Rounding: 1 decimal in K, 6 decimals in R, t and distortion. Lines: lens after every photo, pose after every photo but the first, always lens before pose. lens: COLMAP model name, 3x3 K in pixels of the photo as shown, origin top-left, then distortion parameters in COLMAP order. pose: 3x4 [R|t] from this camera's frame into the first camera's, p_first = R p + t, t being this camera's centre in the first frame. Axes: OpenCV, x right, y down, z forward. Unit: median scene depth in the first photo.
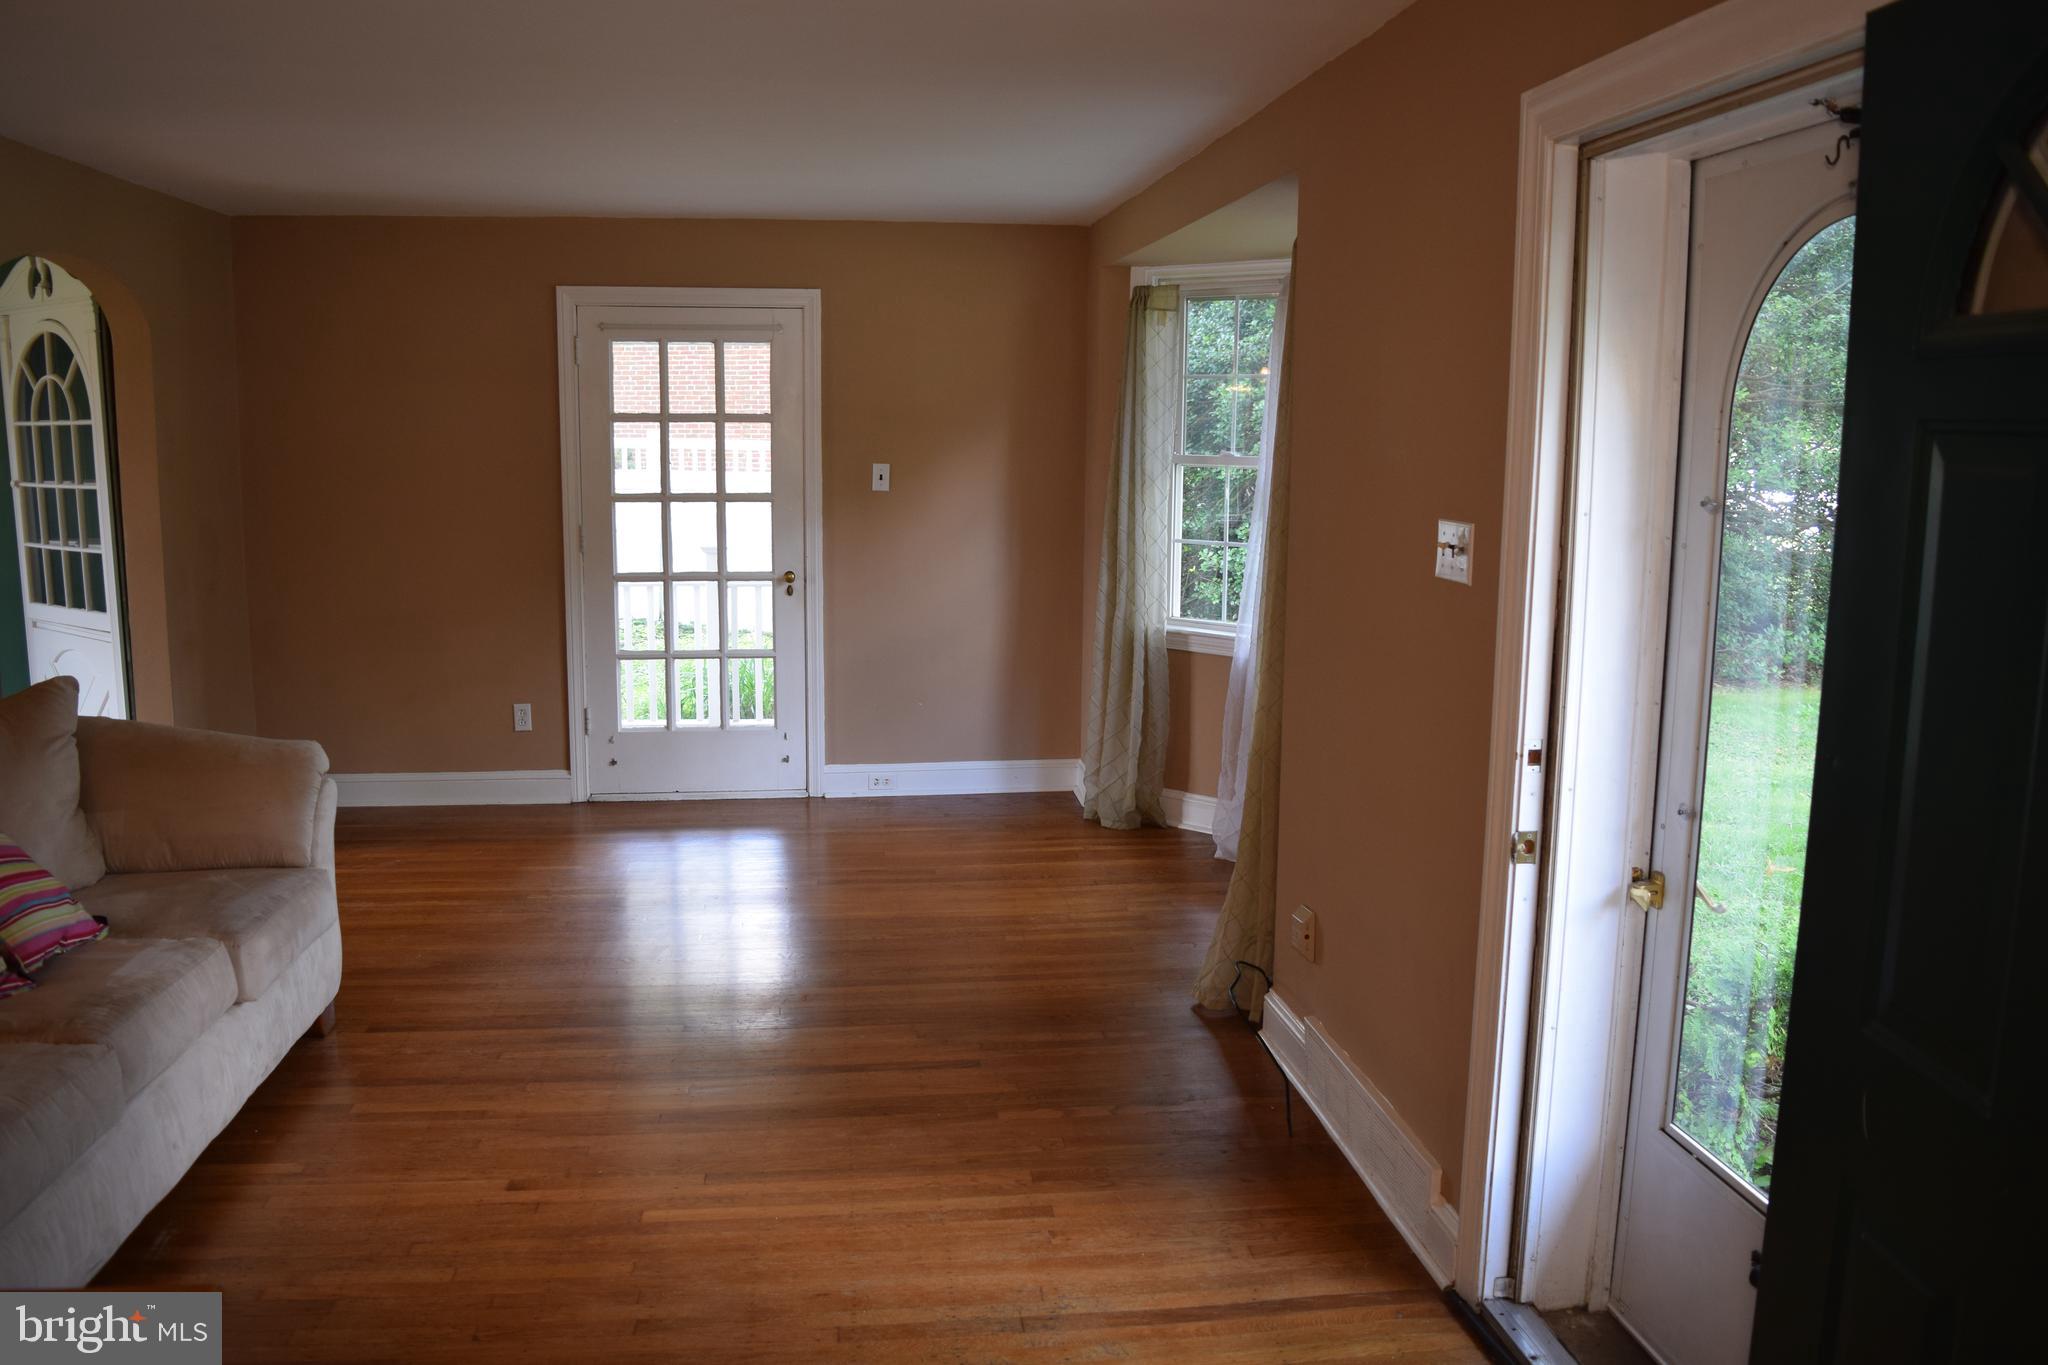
lens RADIAL K [[1618.9, 0, 999.8], [0, 1618.9, 680.9], [0, 0, 1]] dist [-0.094718, 0.019076]
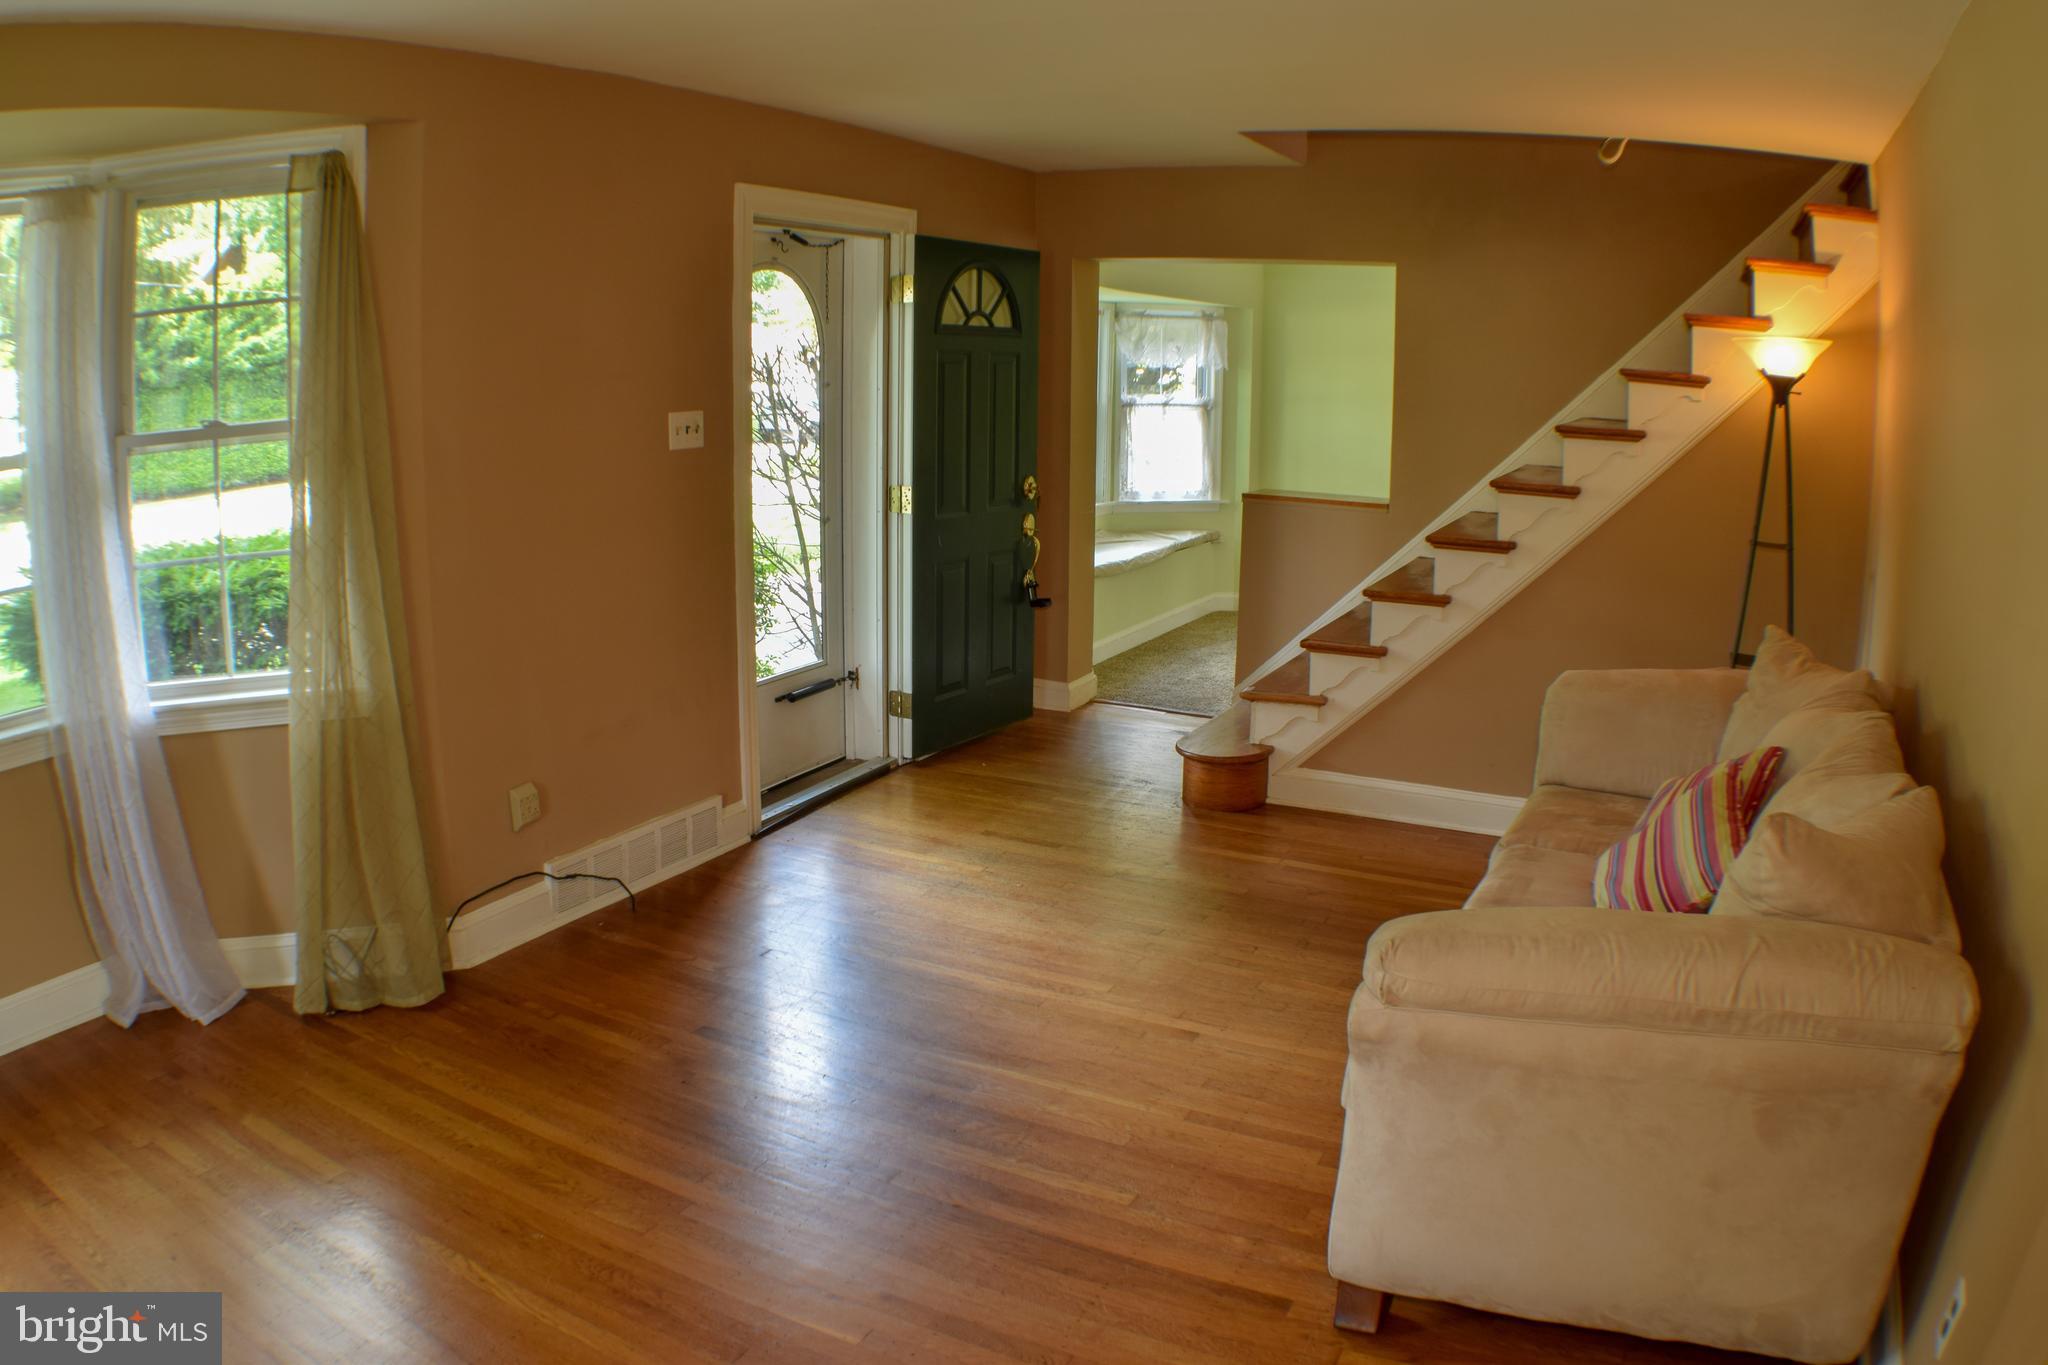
lens RADIAL K [[1475.3, 0, 946.7], [0, 1475.3, 692.2], [0, 0, 1]] dist [-0.322029, 0.097508]
pose [[-0.806884, -0.142704, 0.573214, -0.418775], [0.084531, 0.932499, 0.351141, -0.168107], [-0.584631, 0.331784, -0.740355, 1.037769]]
